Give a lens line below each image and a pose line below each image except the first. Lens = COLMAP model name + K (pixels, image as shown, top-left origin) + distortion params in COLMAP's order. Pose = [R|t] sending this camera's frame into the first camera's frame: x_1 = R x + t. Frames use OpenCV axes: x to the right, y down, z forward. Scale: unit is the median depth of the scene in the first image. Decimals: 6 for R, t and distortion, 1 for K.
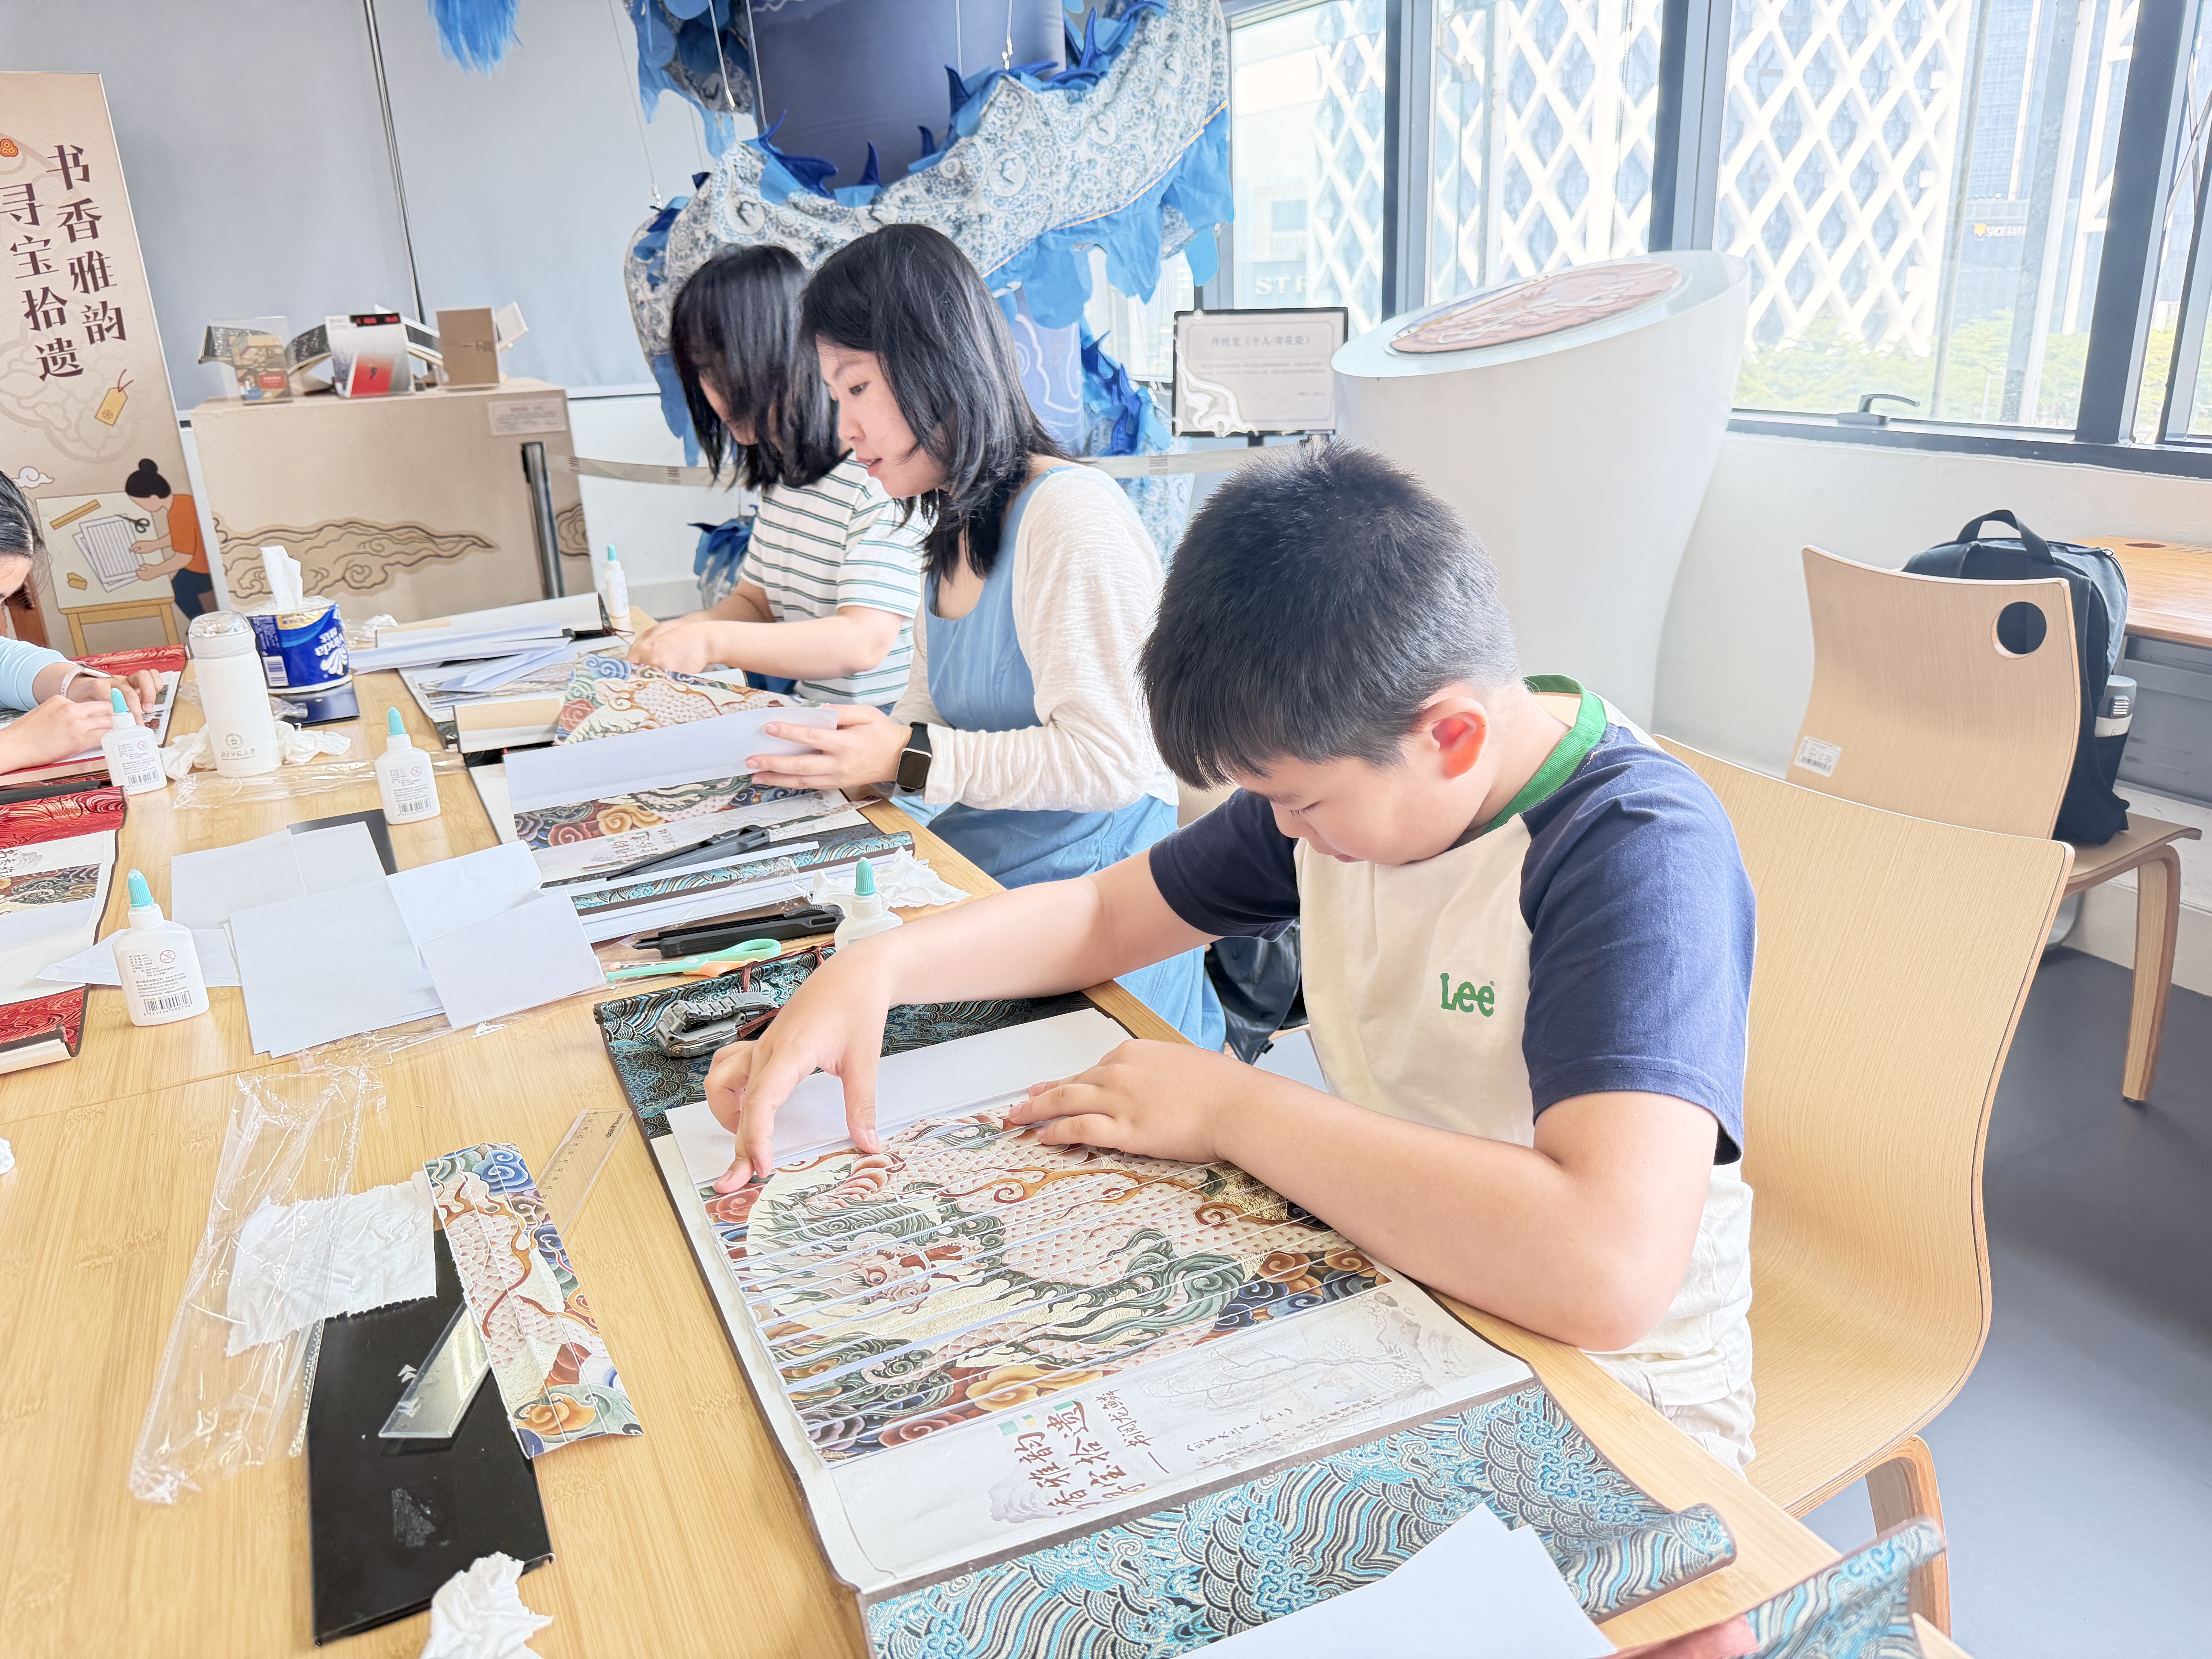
lens RADIAL K [[1577.5, 0, 1108.6], [0, 1577.5, 831.6], [0, 0, 1]] dist [-0.006534, -0.010836]
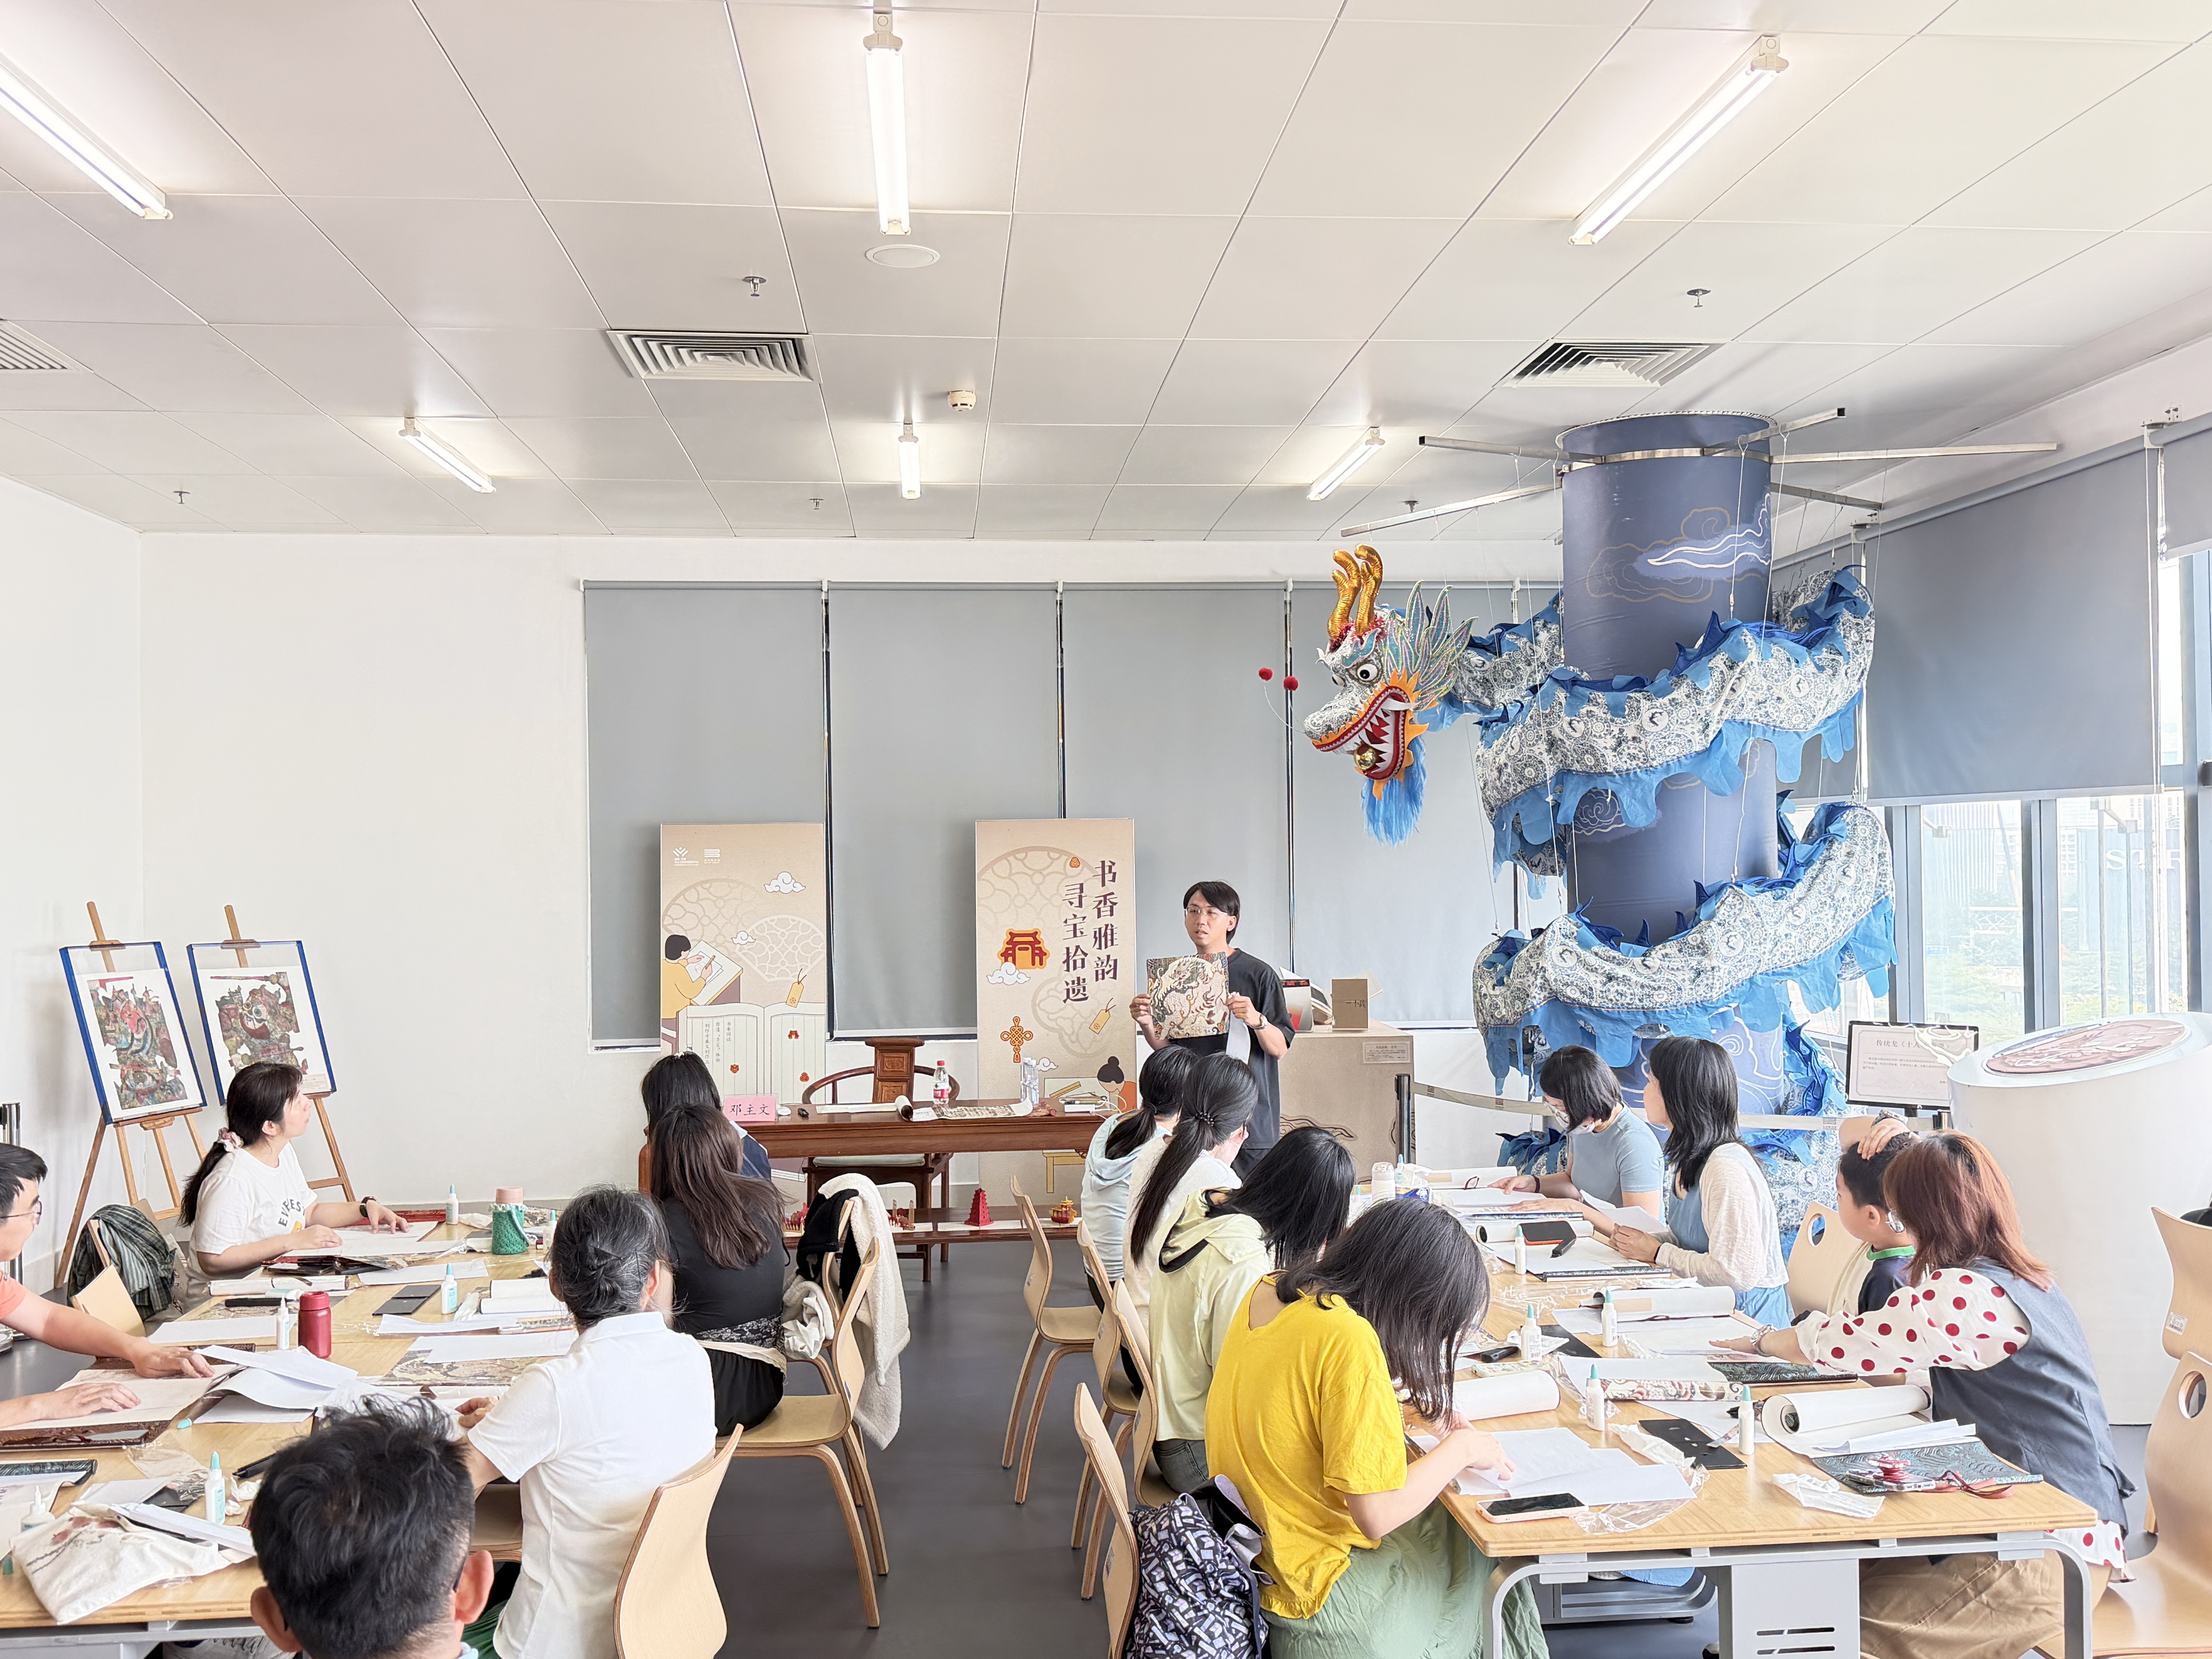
lens RADIAL K [[1981.6, 0, 1100.7], [0, 1981.6, 840.4], [0, 0, 1]] dist [0.095758, -0.000863]
pose [[0.930134, 0.025675, -0.366322, 0.079210], [-0.143601, 0.943548, -0.298489, 0.183450], [0.337979, 0.330239, 0.881313, -1.012878]]
